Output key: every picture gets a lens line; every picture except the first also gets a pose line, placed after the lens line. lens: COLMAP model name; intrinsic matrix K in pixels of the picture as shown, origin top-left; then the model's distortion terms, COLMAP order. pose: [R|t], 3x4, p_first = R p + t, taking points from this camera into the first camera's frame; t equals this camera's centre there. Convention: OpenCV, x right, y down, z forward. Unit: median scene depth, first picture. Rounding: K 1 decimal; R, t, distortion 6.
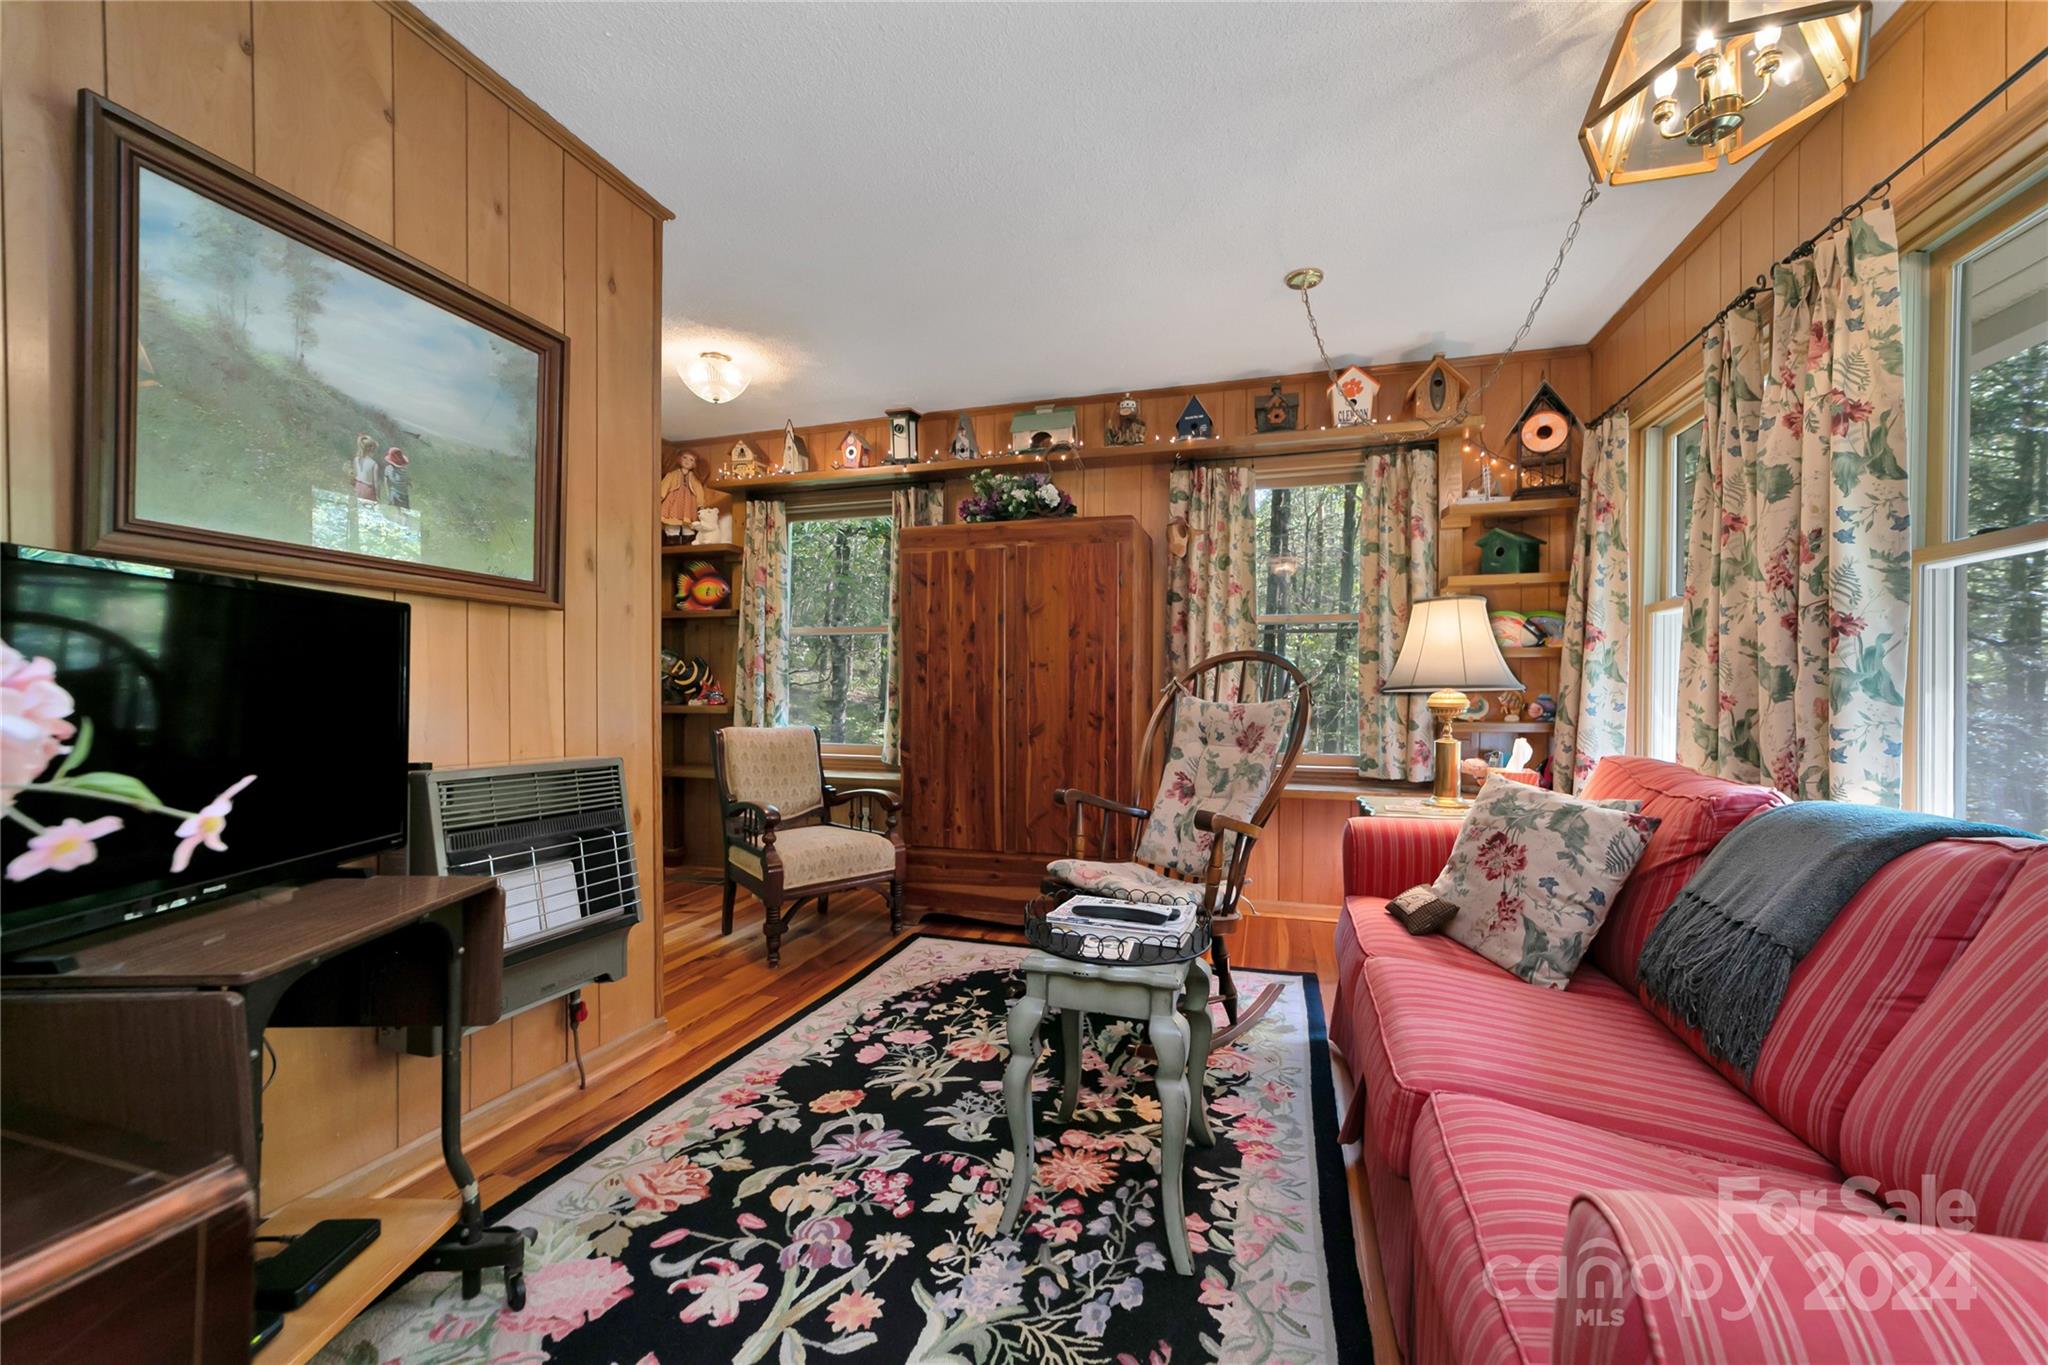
lens RADIAL K [[801.3, 0, 1031.8], [0, 801.3, 692.8], [0, 0, 1]] dist [-0.016917, 0.006522]
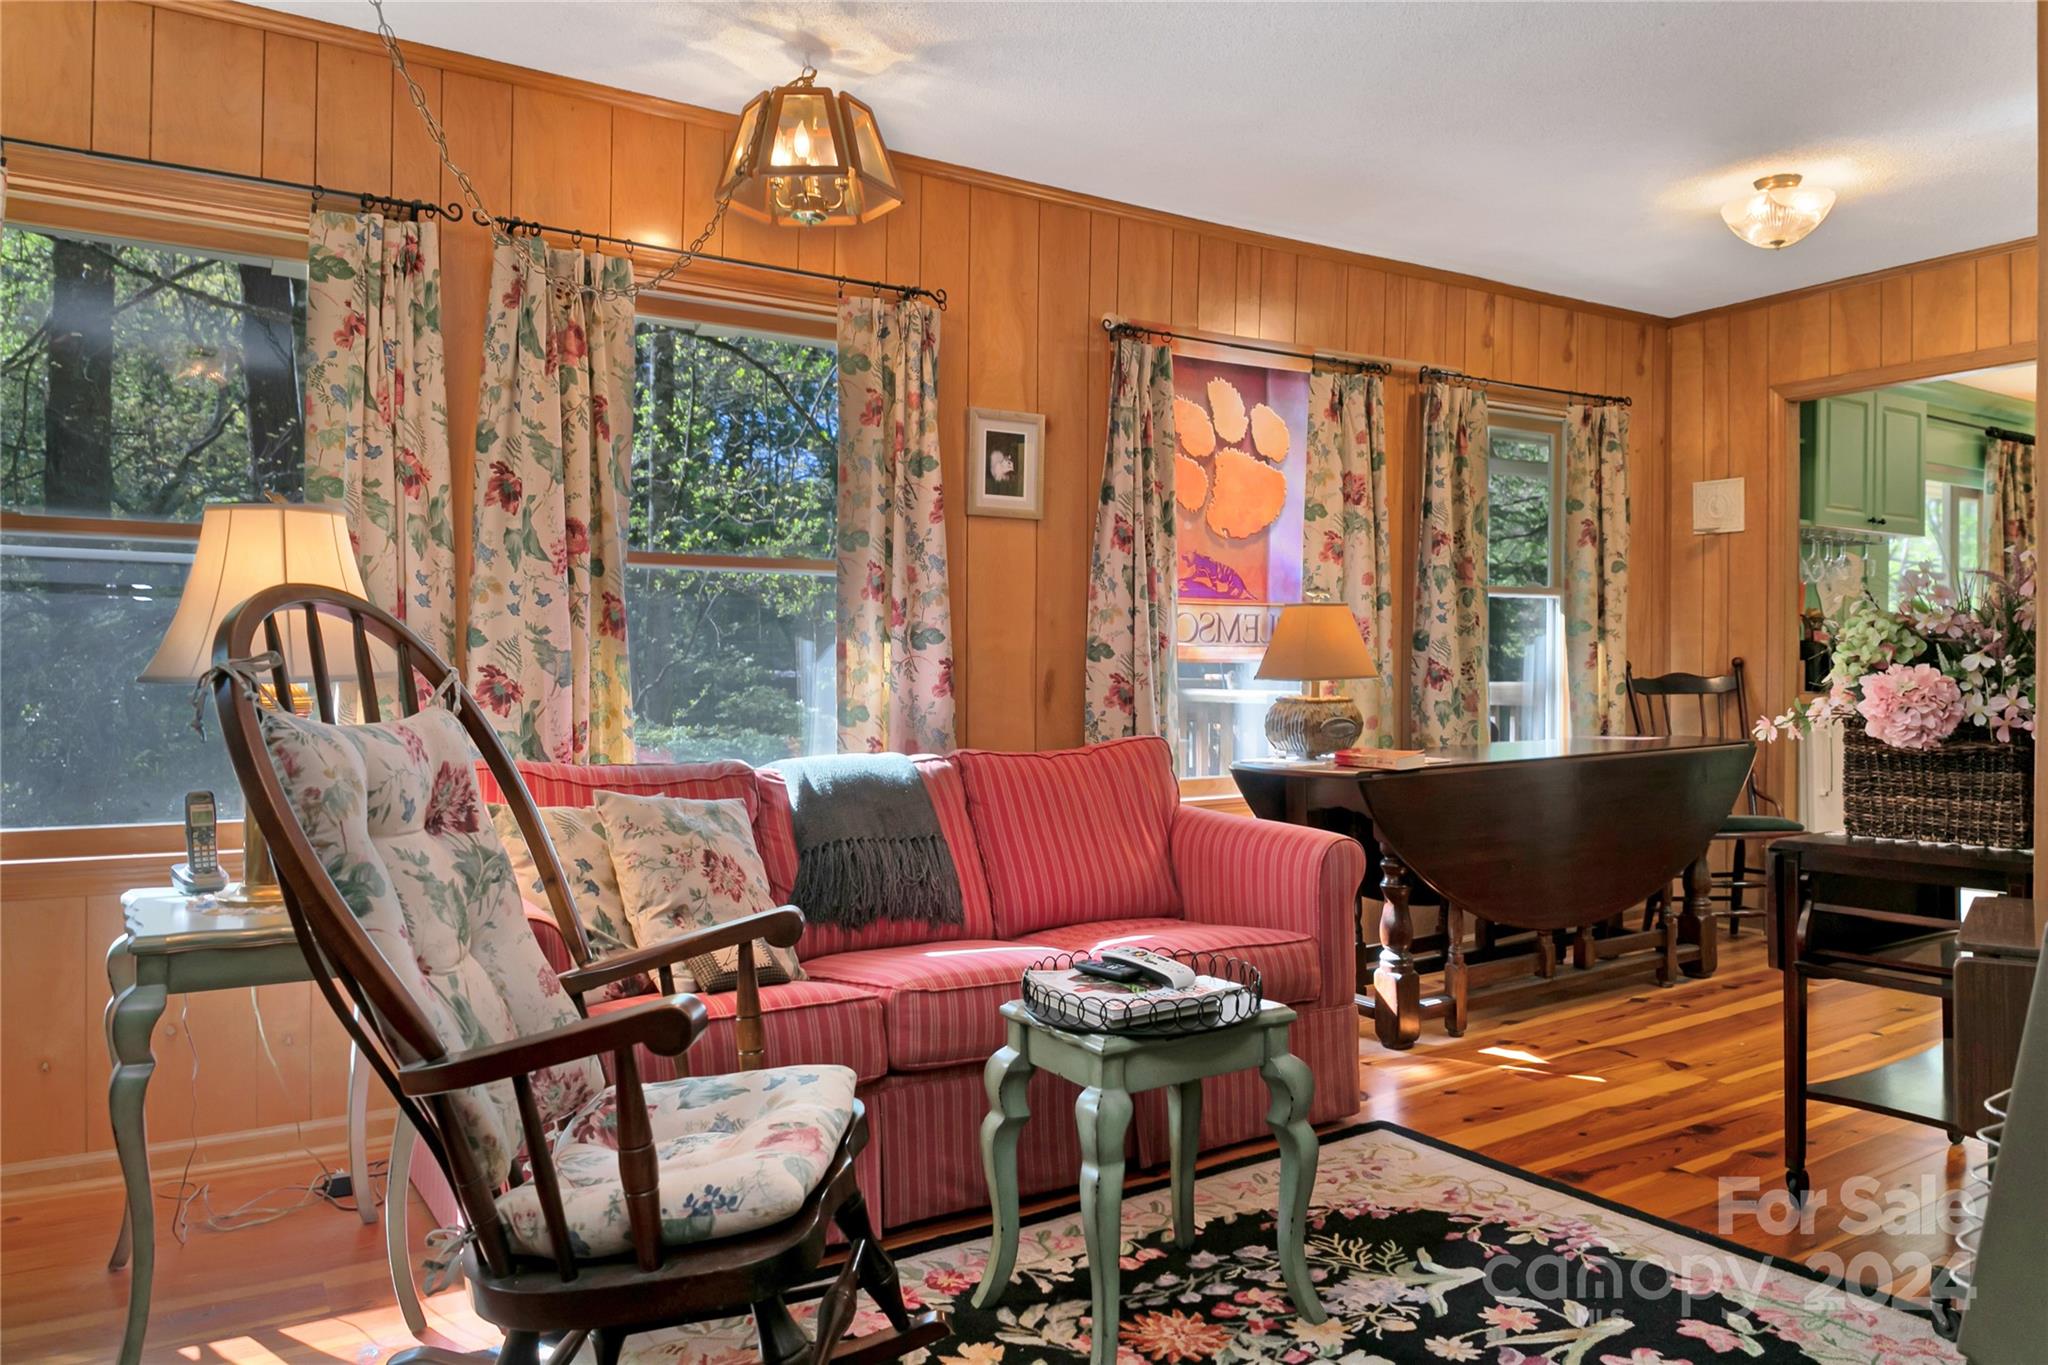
lens RADIAL K [[1394.8, 0, 1027.7], [0, 1394.8, 676.0], [0, 0, 1]] dist [-0.007083, -0.014452]
pose [[-0.763832, -0.011728, 0.645309, -0.808197], [-0.006747, 0.999925, 0.010187, -0.032228], [-0.645380, 0.003427, -0.763854, 2.510722]]
